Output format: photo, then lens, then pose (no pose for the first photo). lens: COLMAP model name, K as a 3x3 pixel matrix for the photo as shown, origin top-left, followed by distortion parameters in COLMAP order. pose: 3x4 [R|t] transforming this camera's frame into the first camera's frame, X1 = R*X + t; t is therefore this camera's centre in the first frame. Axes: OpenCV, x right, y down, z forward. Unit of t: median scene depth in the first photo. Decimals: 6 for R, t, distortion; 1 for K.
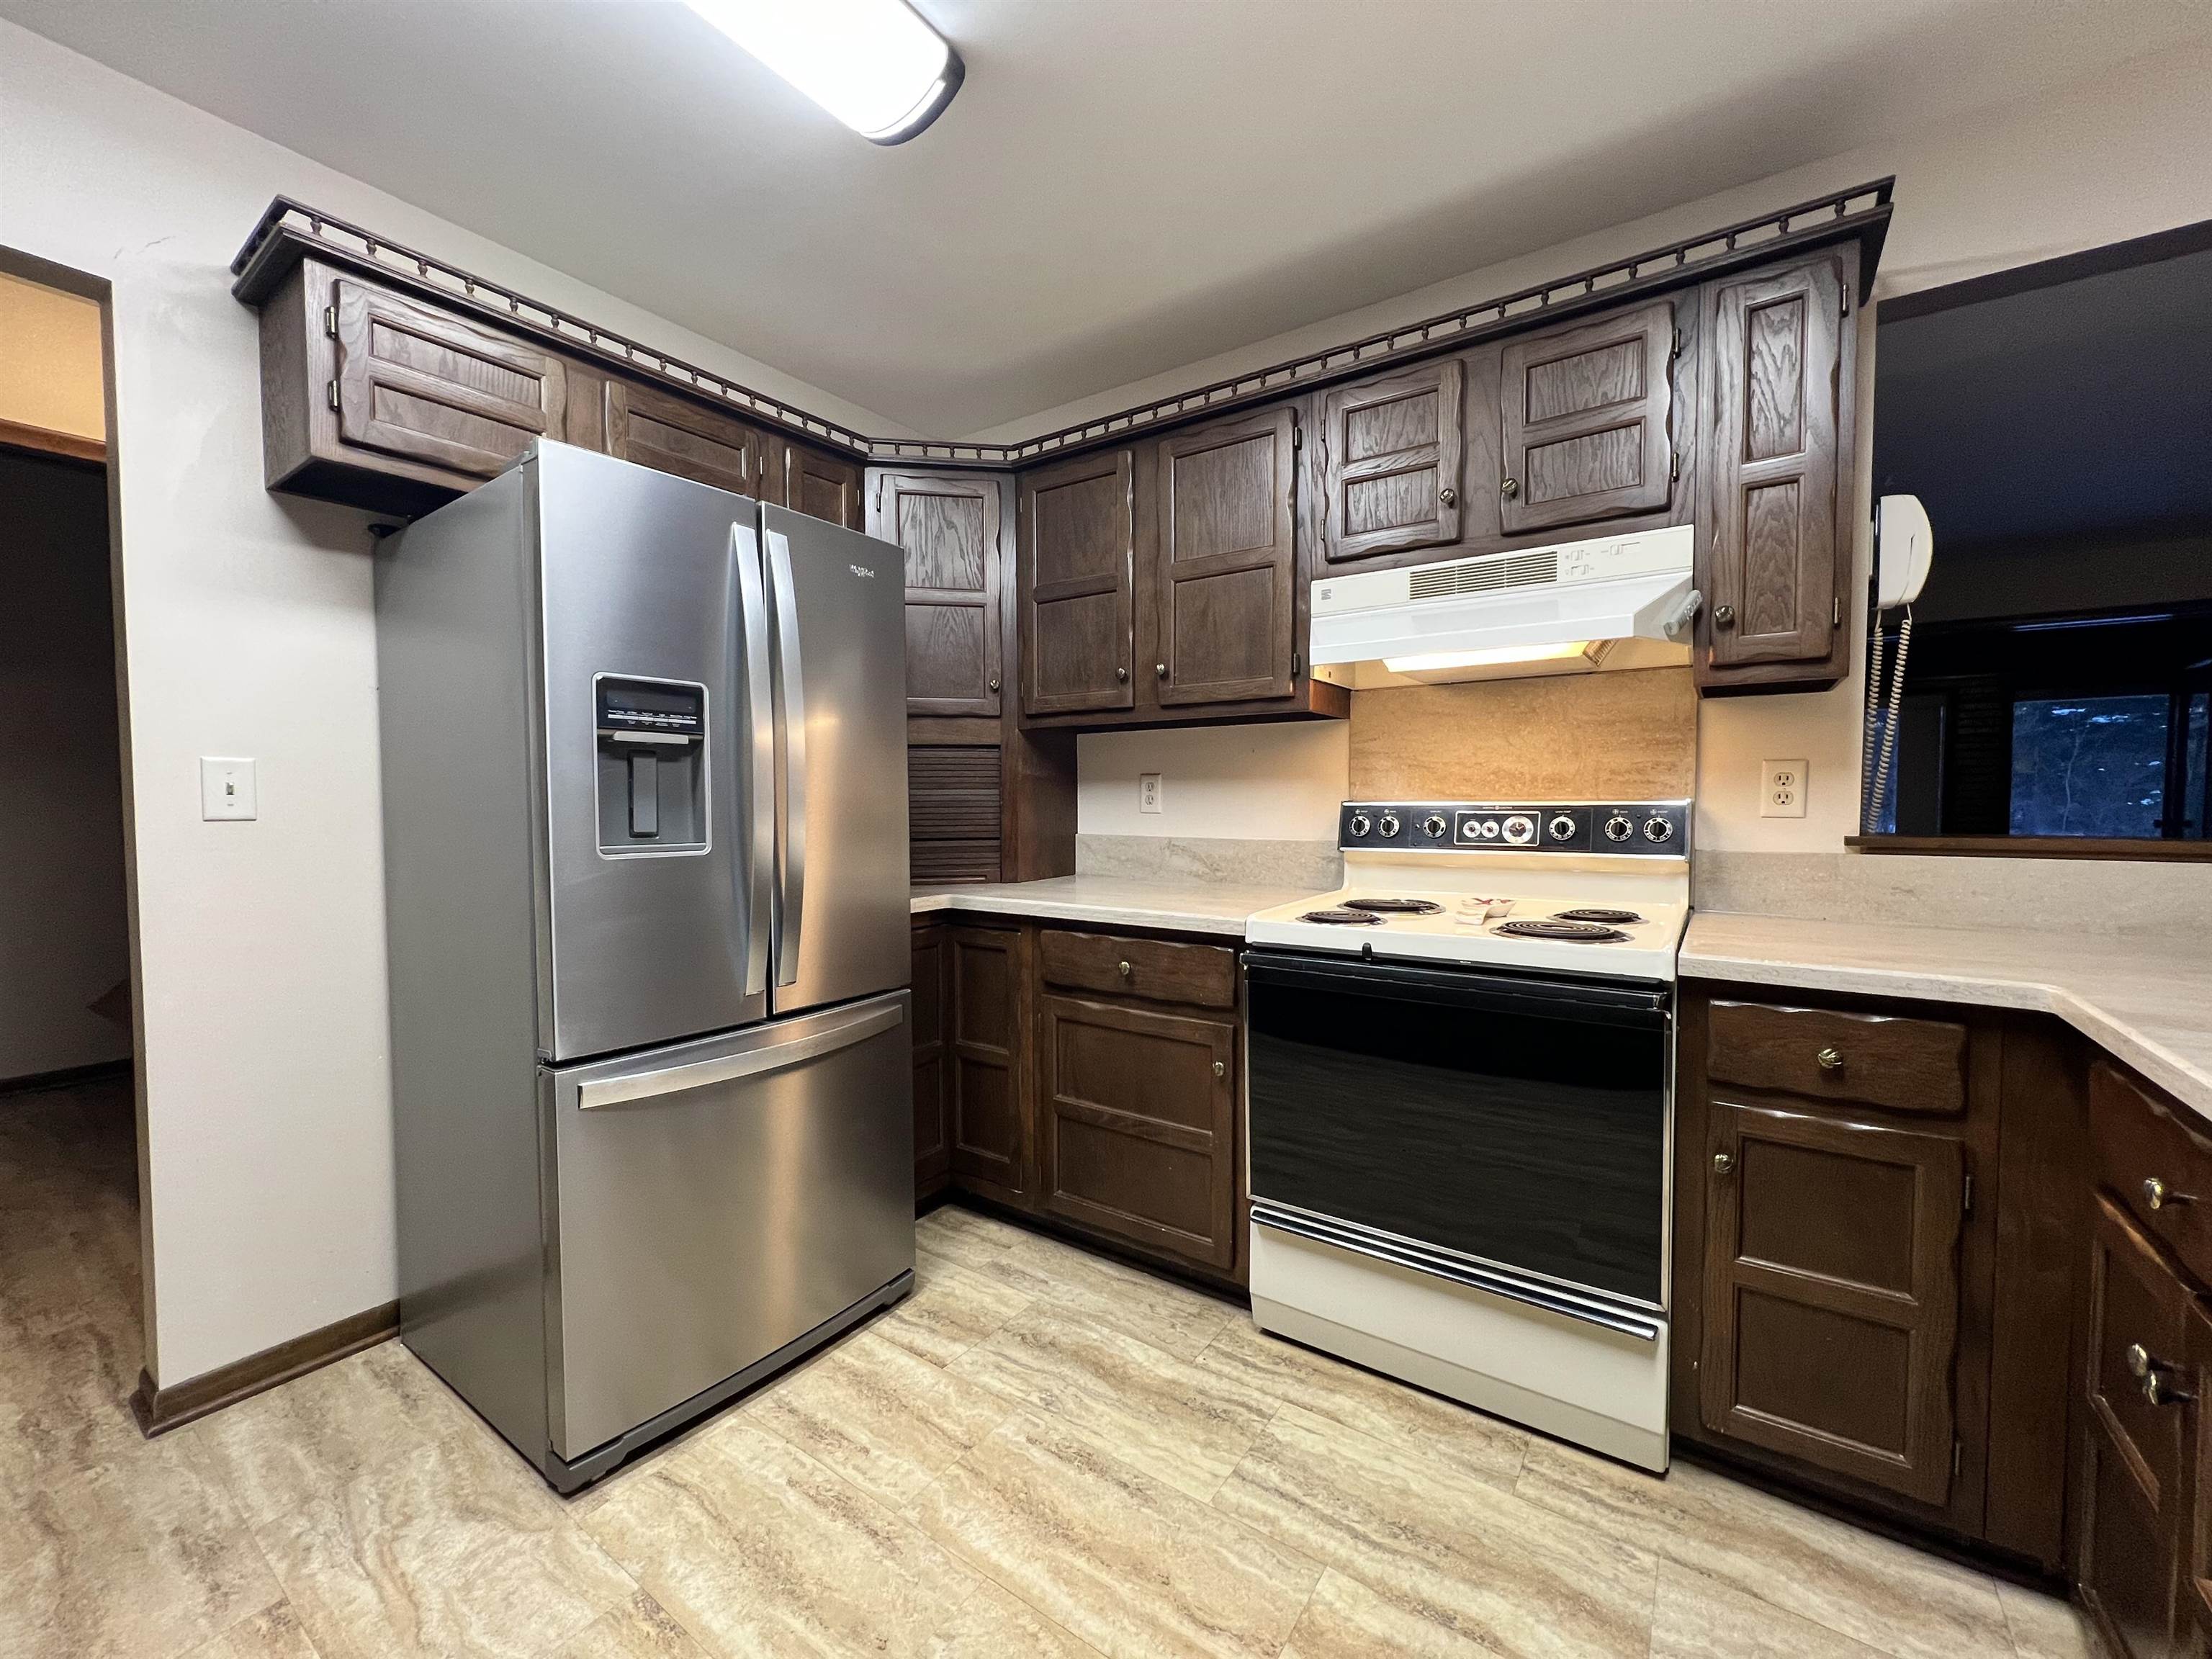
lens RADIAL K [[884.0, 0, 1105.0], [0, 884.0, 826.8], [0, 0, 1]] dist [-0.000654, 0.000675]
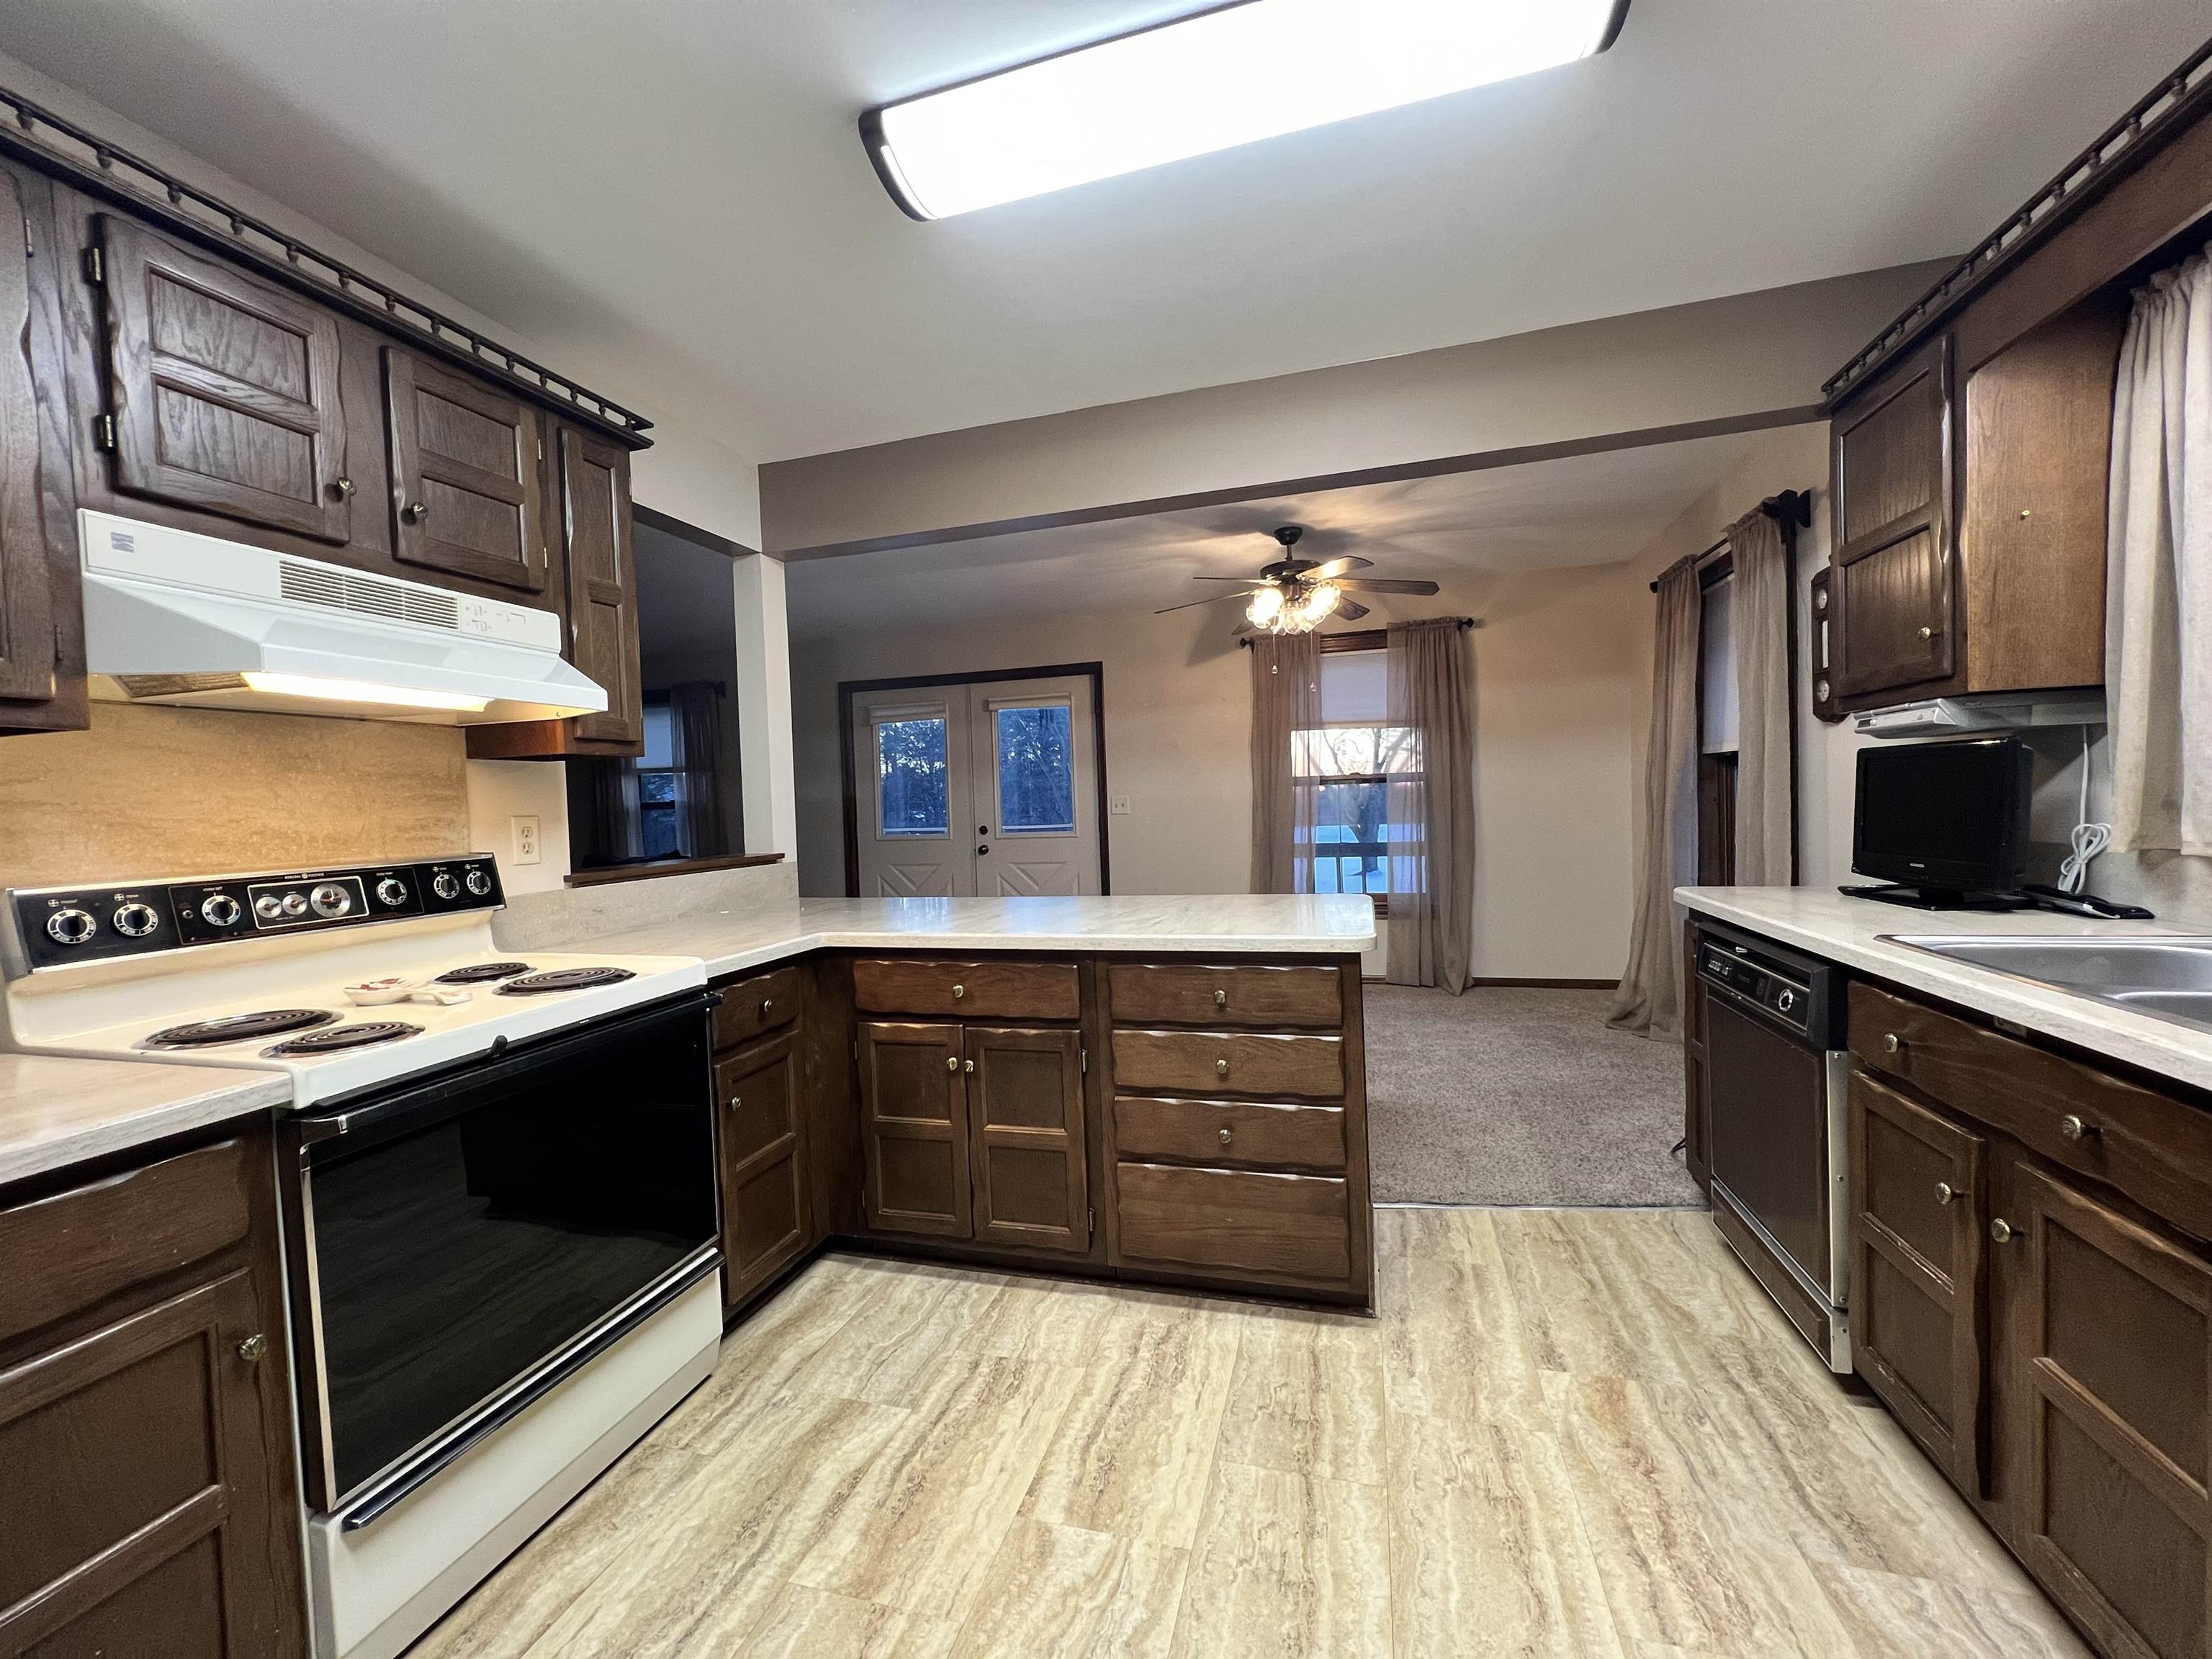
lens RADIAL K [[884.0, 0, 1105.3], [0, 884.0, 827.1], [0, 0, 1]] dist [-0.000654, 0.000675]
pose [[-0.321954, -0.011087, 0.946690, -0.580286], [0.073057, 0.996659, 0.036518, -0.045168], [-0.943932, 0.080919, -0.320068, 0.617623]]
